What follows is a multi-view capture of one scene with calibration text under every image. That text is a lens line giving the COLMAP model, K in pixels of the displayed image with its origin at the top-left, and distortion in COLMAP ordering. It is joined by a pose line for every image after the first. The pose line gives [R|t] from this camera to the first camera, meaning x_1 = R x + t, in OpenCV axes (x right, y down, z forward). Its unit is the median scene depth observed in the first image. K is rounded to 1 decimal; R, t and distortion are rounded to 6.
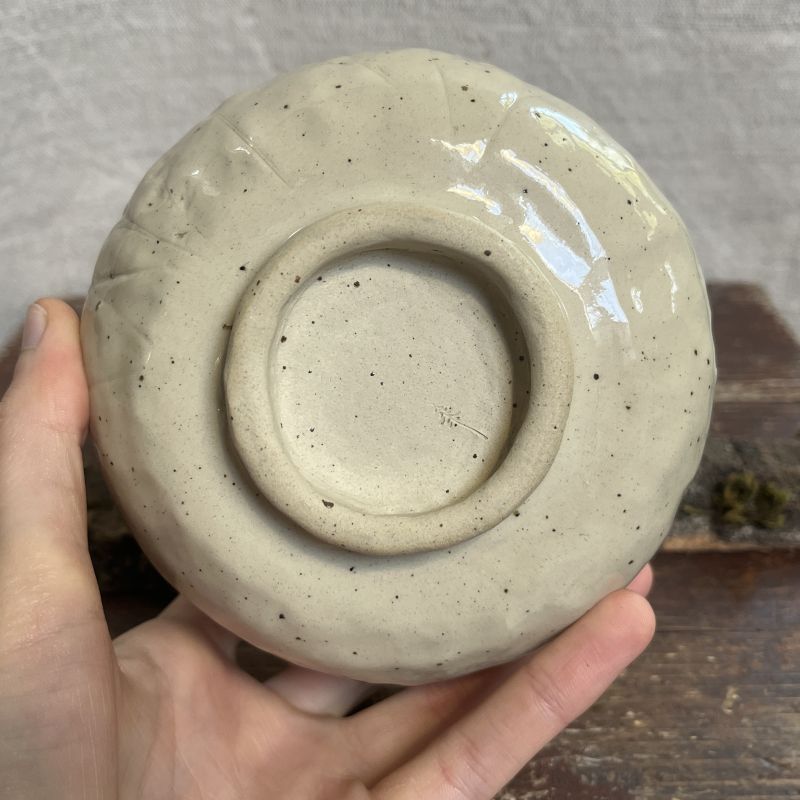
lens RADIAL K [[1057.9, 0, 400.0], [0, 1057.9, 400.0], [0, 0, 1]] dist [-0.002913, 0.055091]
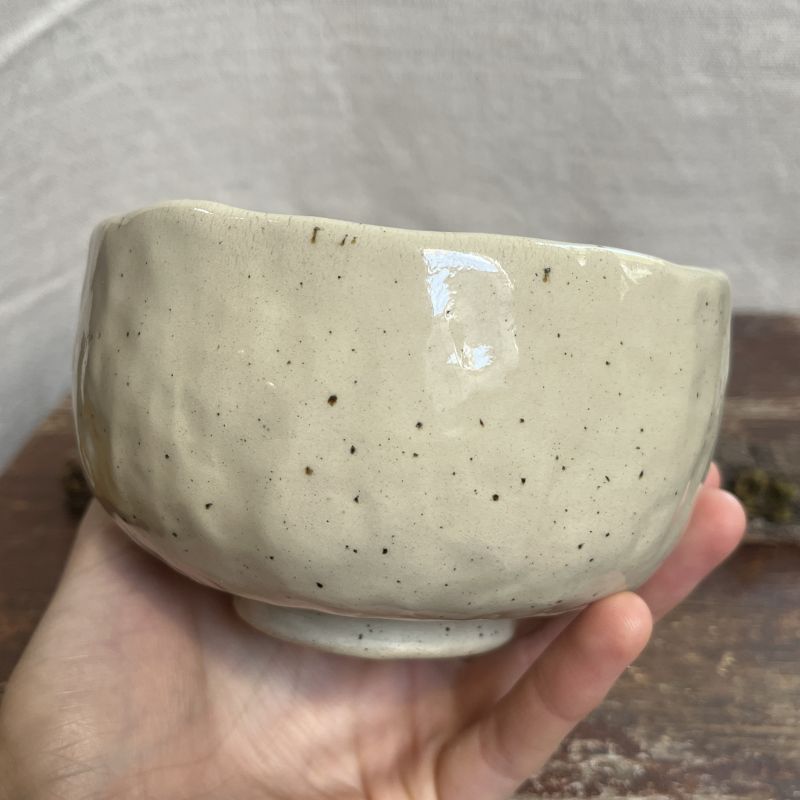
lens RADIAL K [[1062.8, 0, 400.0], [0, 1062.8, 400.0], [0, 0, 1]] dist [0.000696, 0.034373]
pose [[0.996199, 0.029483, -0.081967, 0.043022], [-0.033345, 0.998378, -0.046156, 0.055293], [0.080473, 0.048714, 0.995566, -0.123247]]
